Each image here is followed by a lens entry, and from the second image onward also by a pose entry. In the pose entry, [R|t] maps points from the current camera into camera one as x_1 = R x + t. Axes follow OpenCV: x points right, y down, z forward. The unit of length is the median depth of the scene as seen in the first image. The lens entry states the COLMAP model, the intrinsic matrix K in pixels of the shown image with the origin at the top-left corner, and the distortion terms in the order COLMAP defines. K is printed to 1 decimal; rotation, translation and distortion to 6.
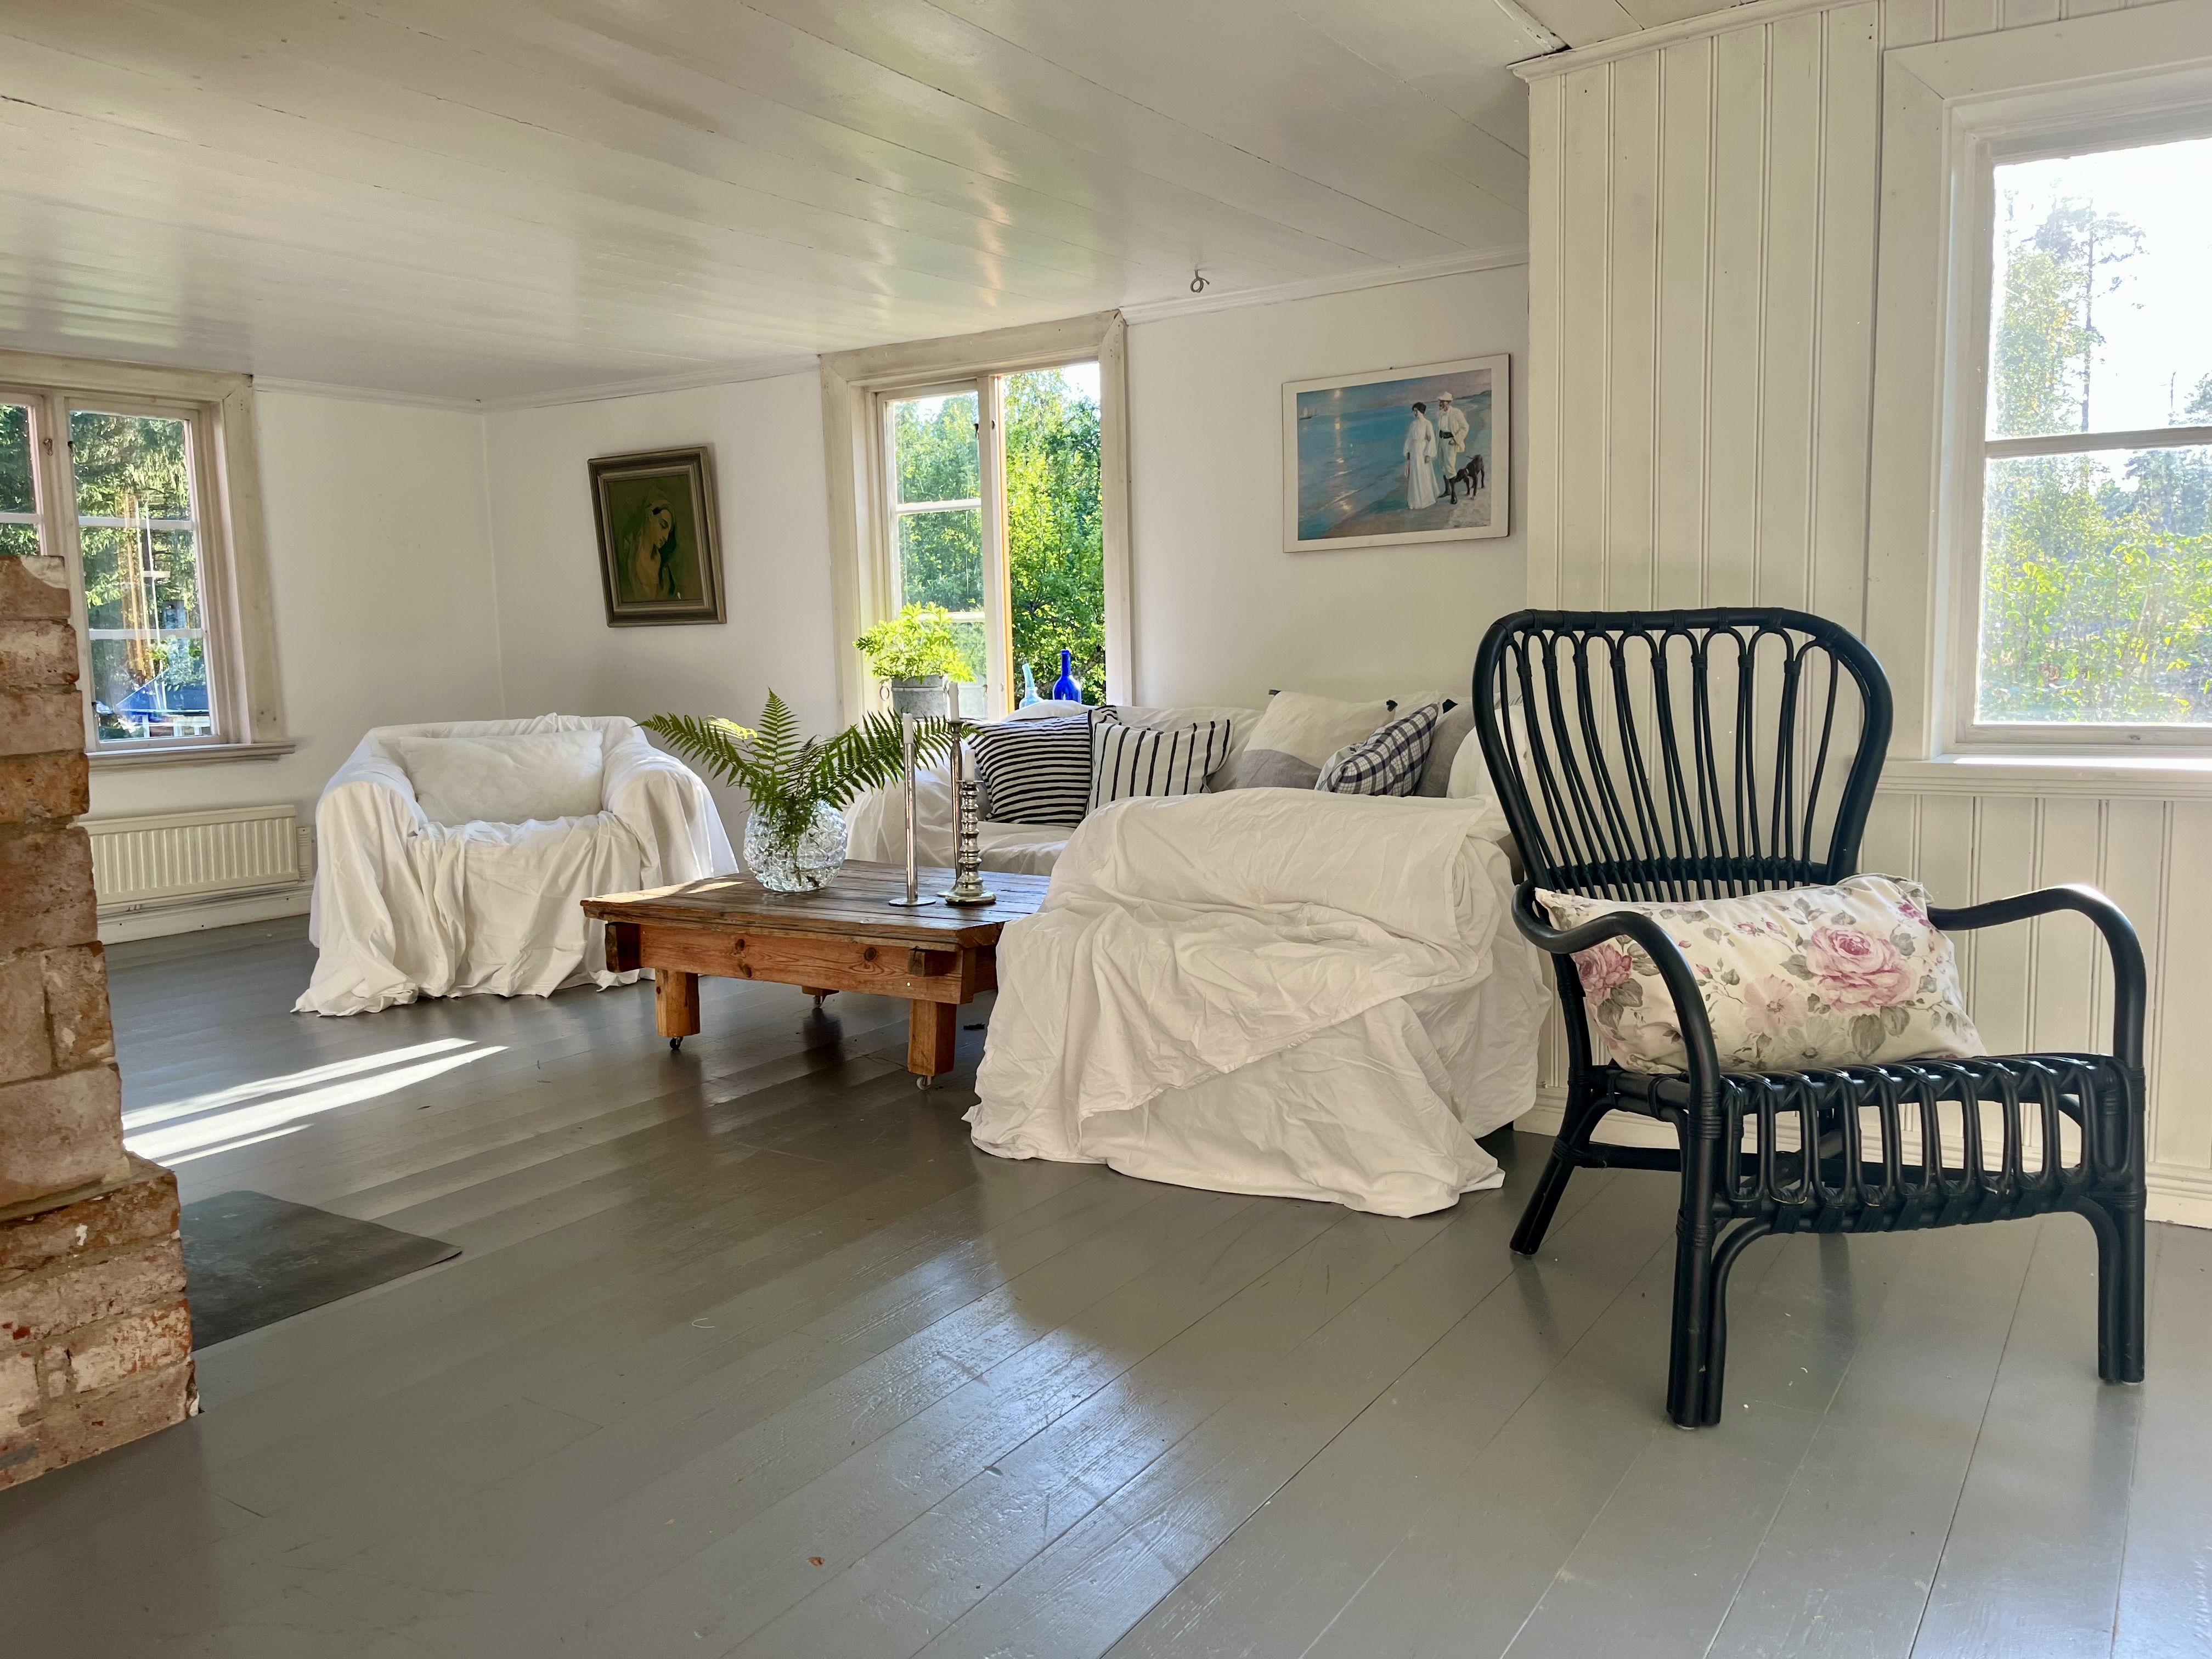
lens RADIAL K [[1680.8, 0, 1120.2], [0, 1680.8, 828.4], [0, 0, 1]] dist [0.044941, -0.069885]
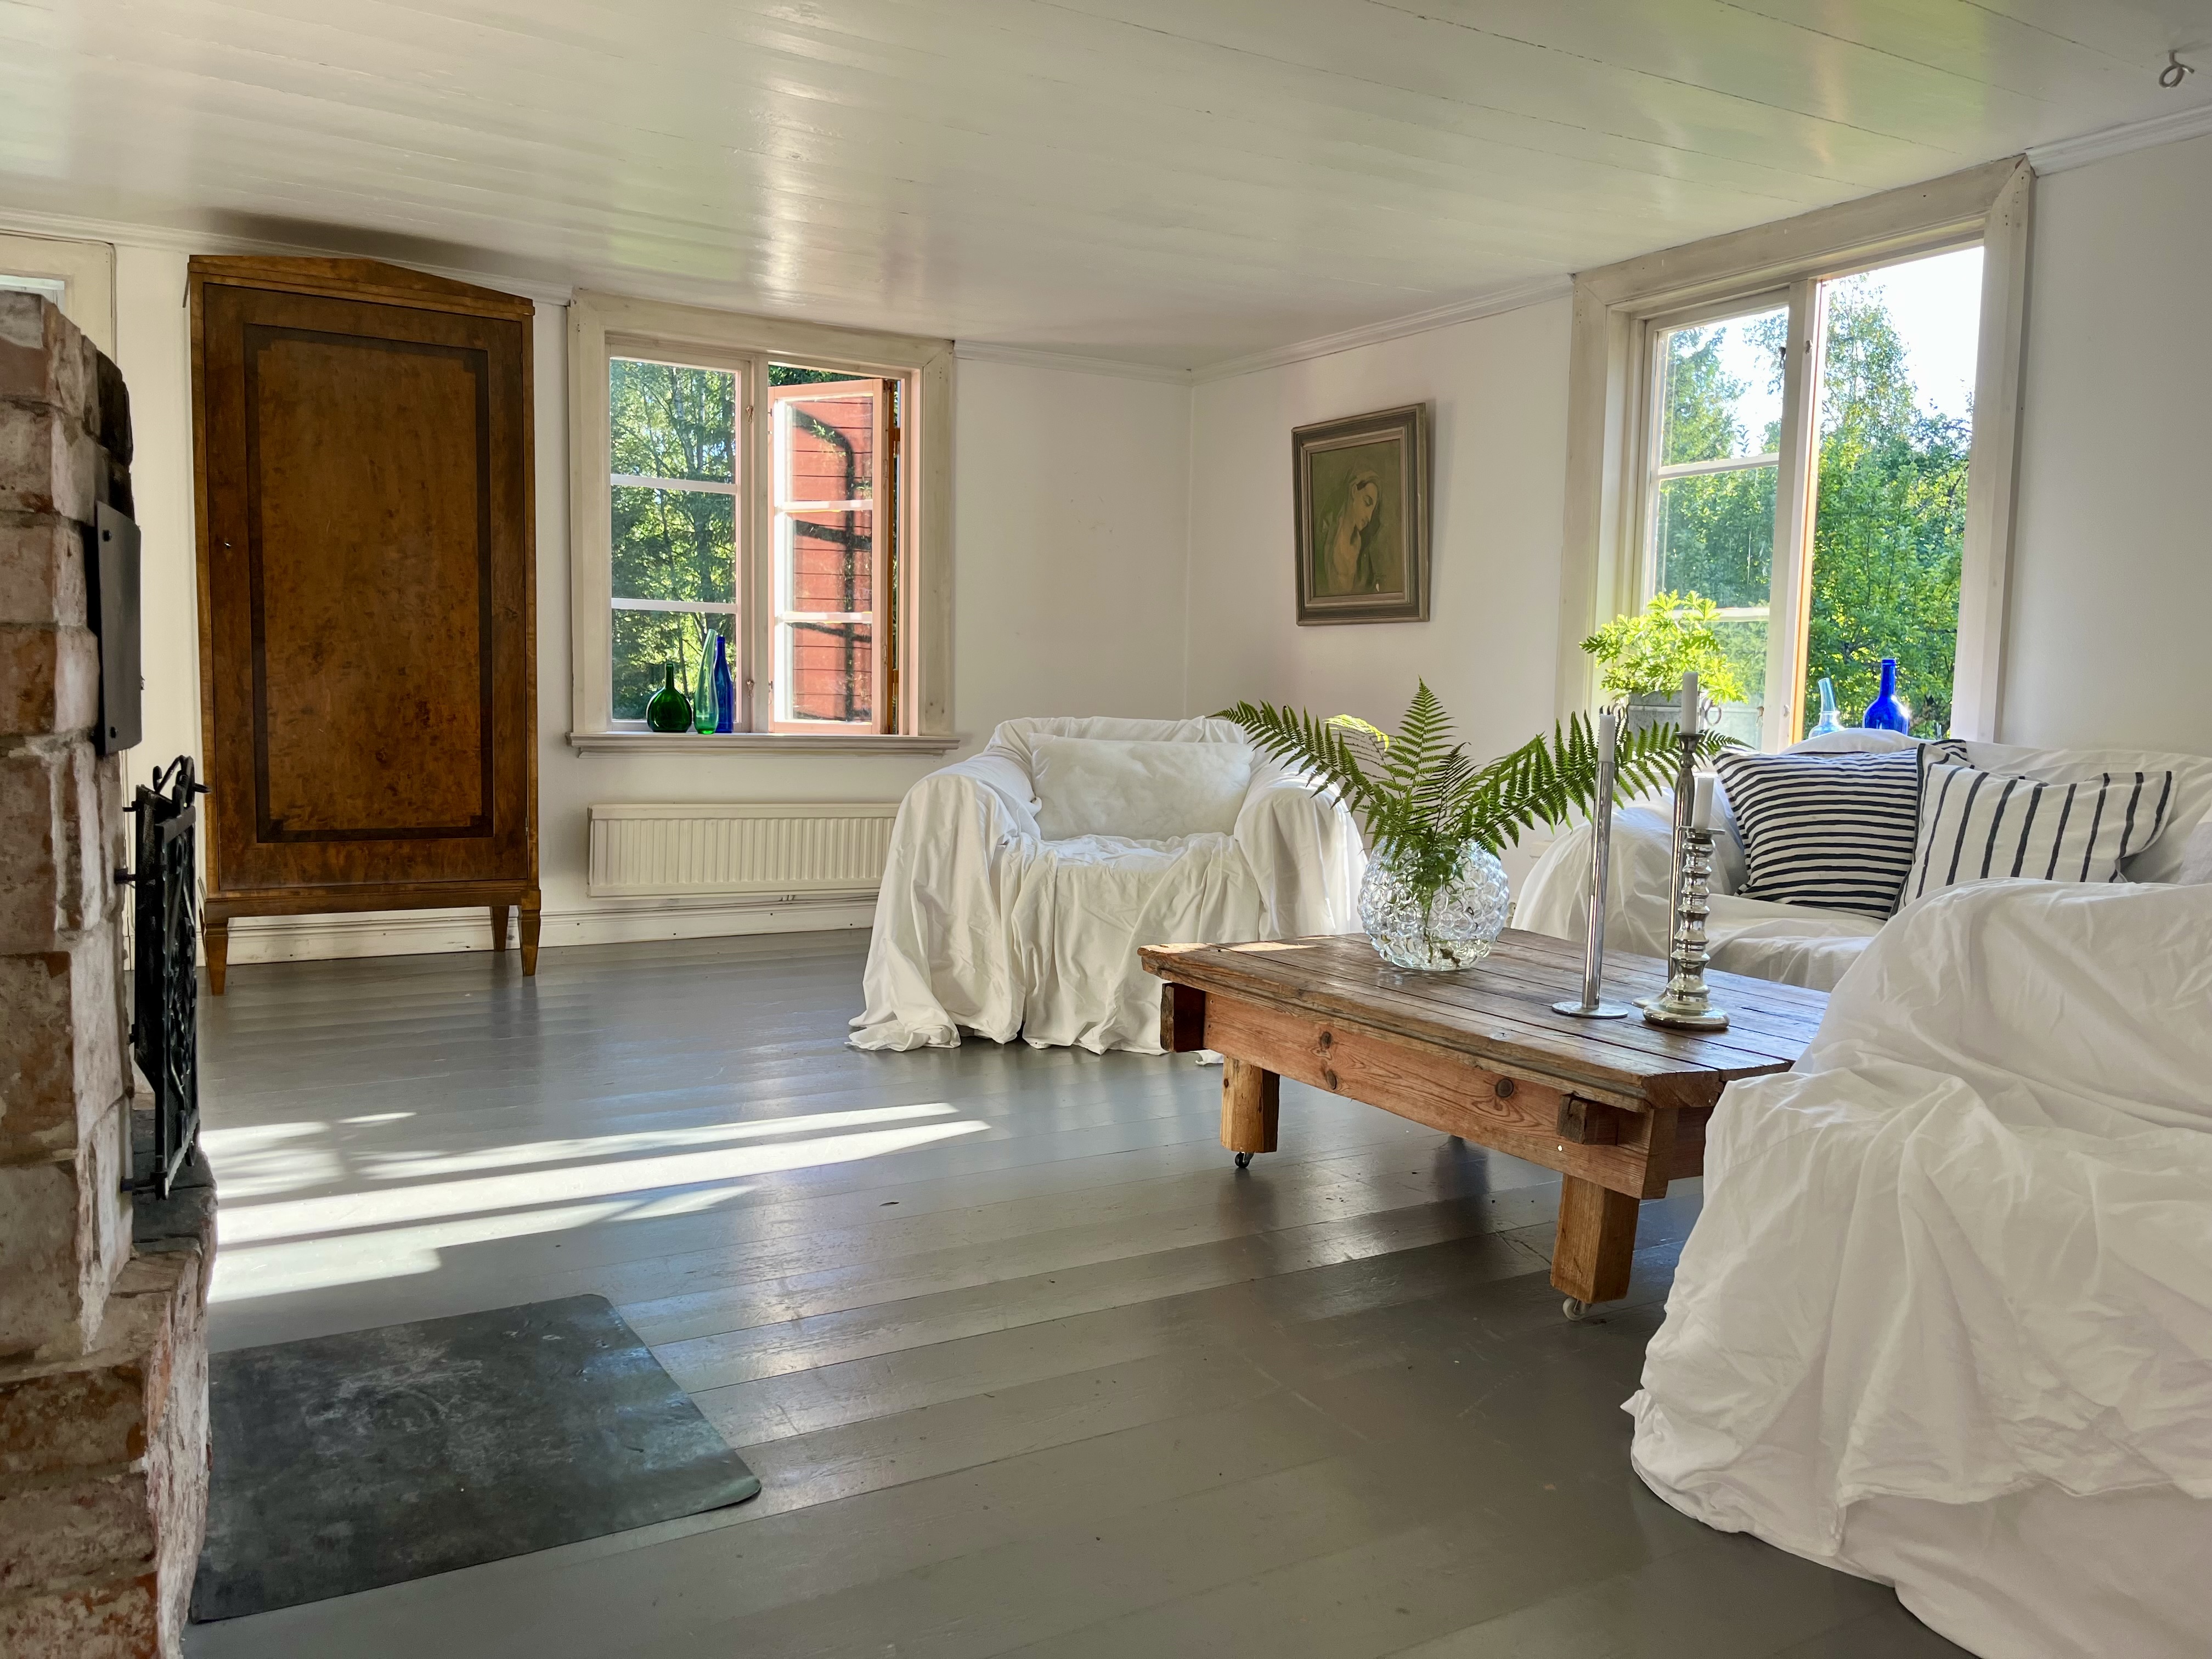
lens RADIAL K [[1680.8, 0, 1099.5], [0, 1680.8, 838.7], [0, 0, 1]] dist [0.044941, -0.069885]
pose [[0.892438, 0.083491, -0.443378, -0.009105], [-0.093378, 0.995631, -0.000468, -0.002834], [0.441402, 0.041819, 0.896334, 0.277004]]
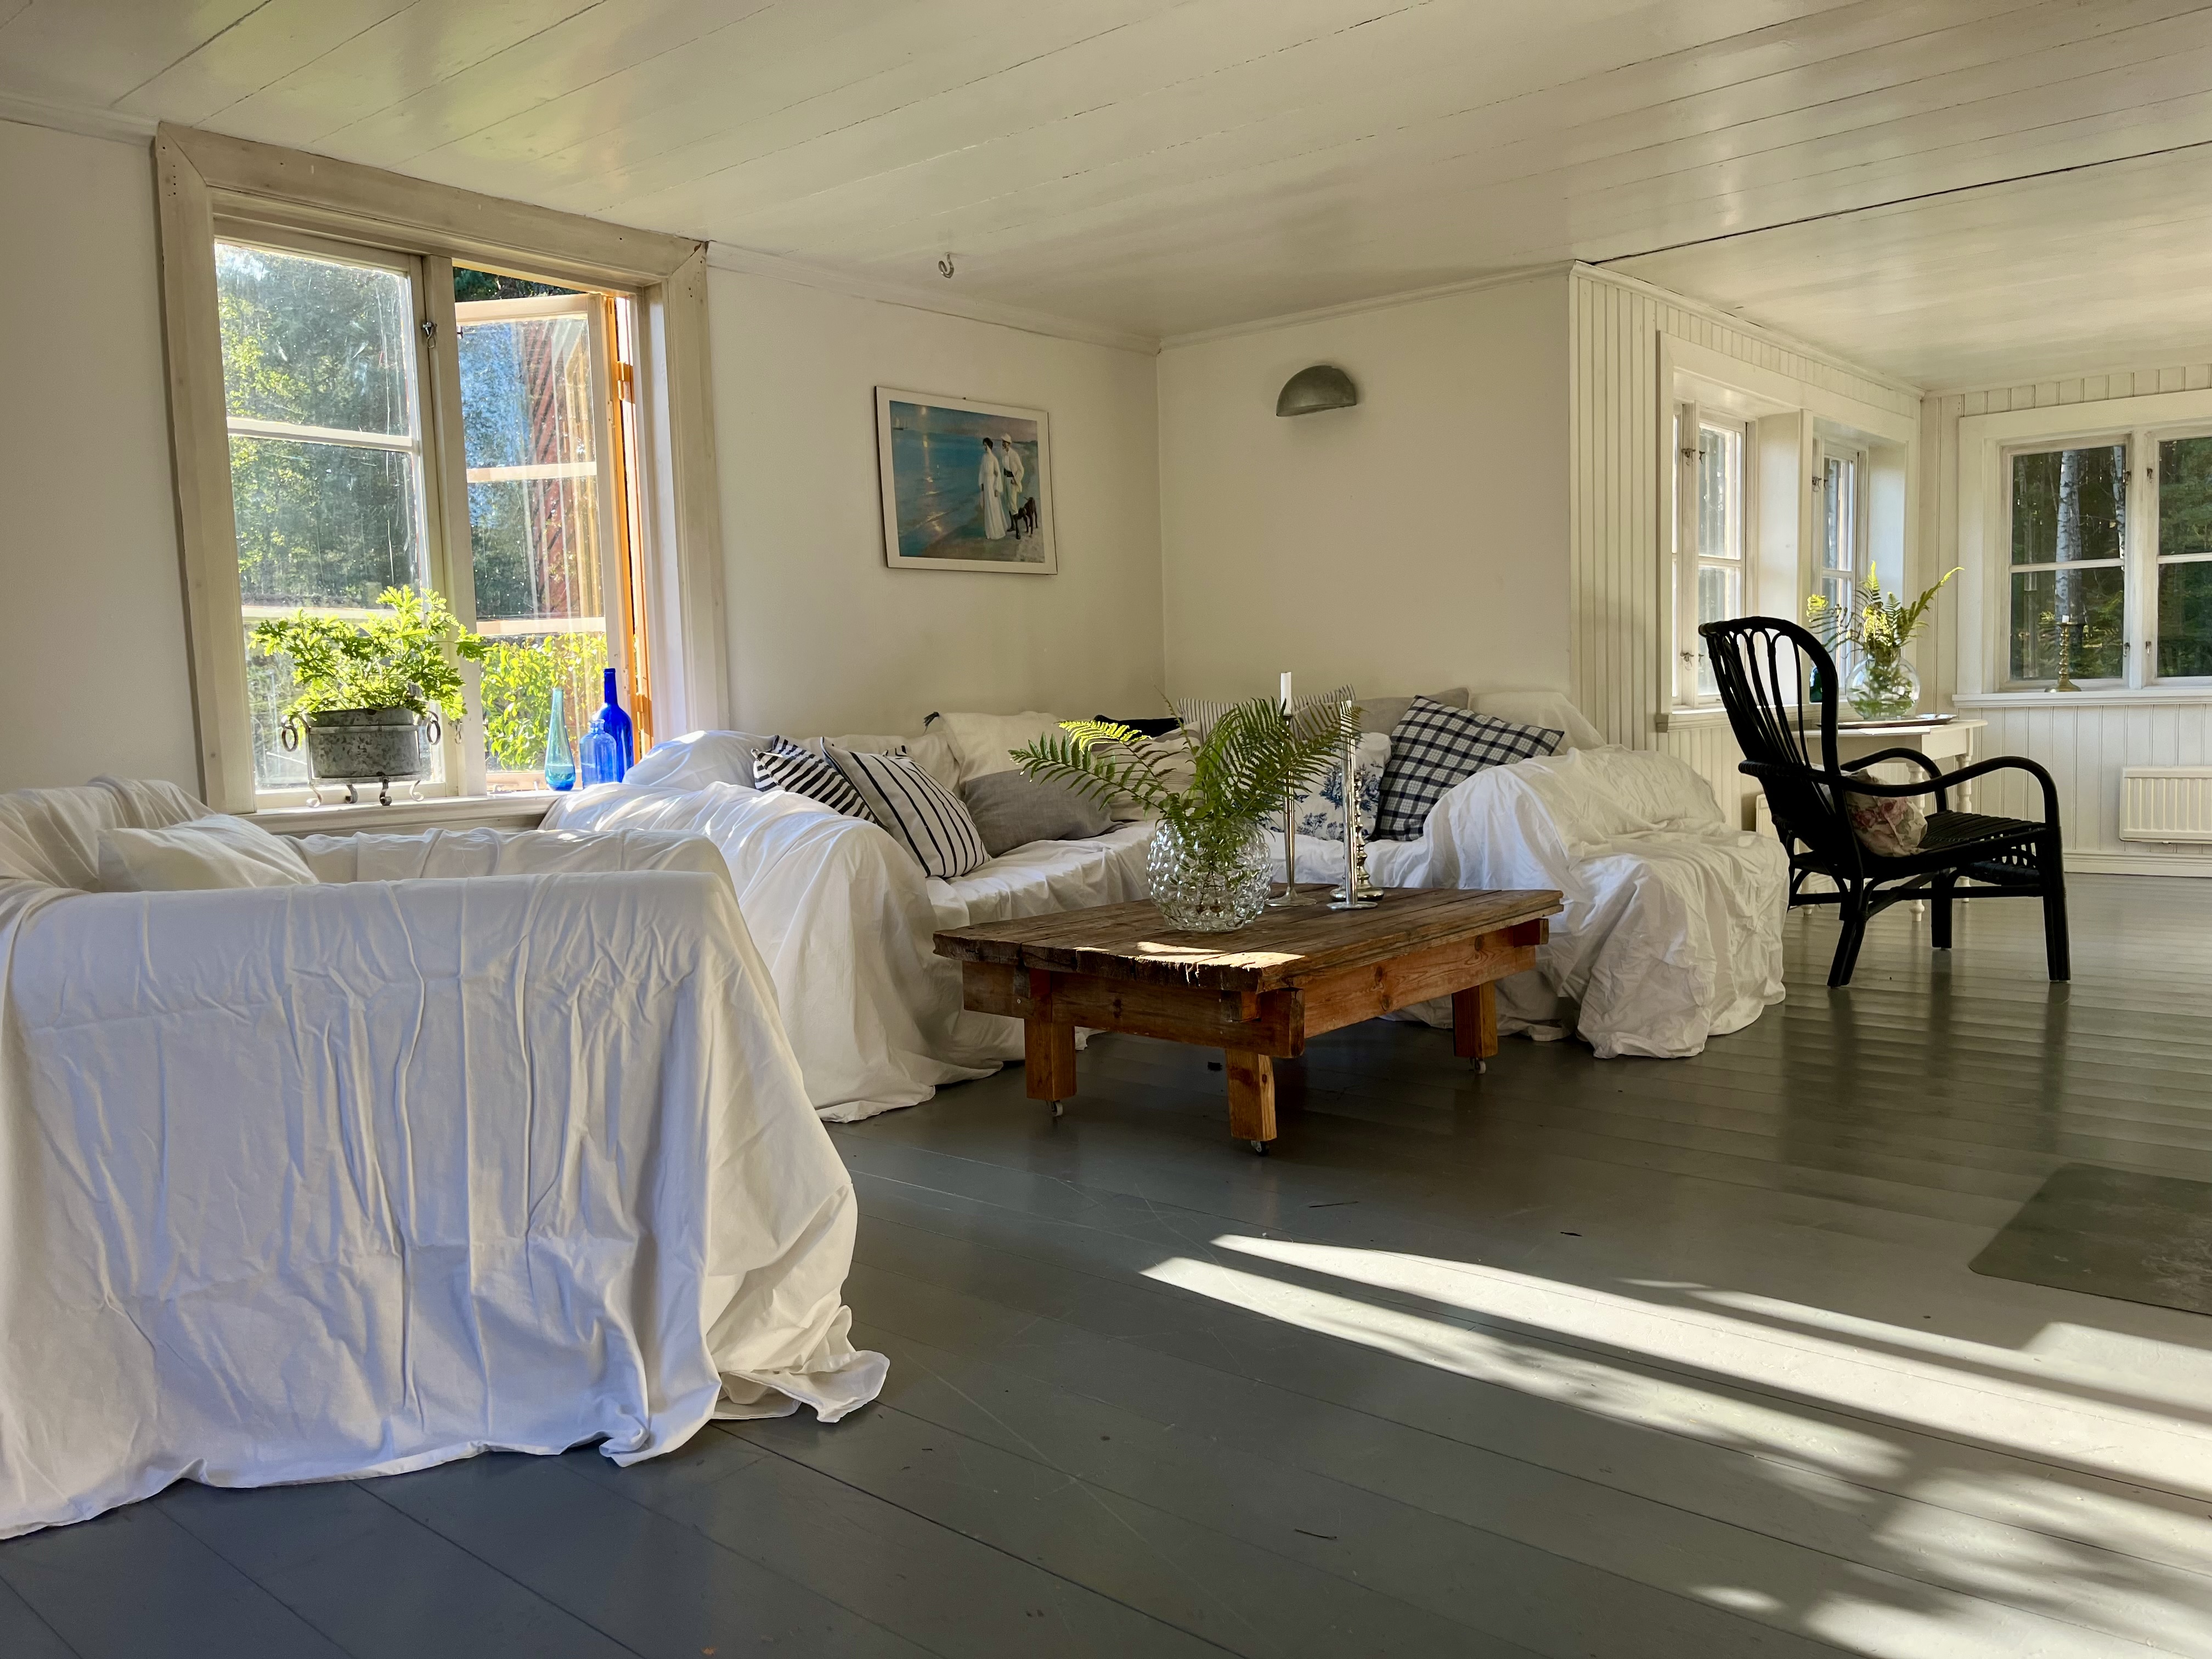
lens RADIAL K [[1680.8, 0, 1108.3], [0, 1680.8, 838.9], [0, 0, 1]] dist [0.044941, -0.069885]
pose [[0.149983, -0.052878, 0.987274, -0.866769], [0.135816, 0.990204, 0.032402, -0.030903], [-0.979316, 0.129227, 0.155695, 0.808368]]
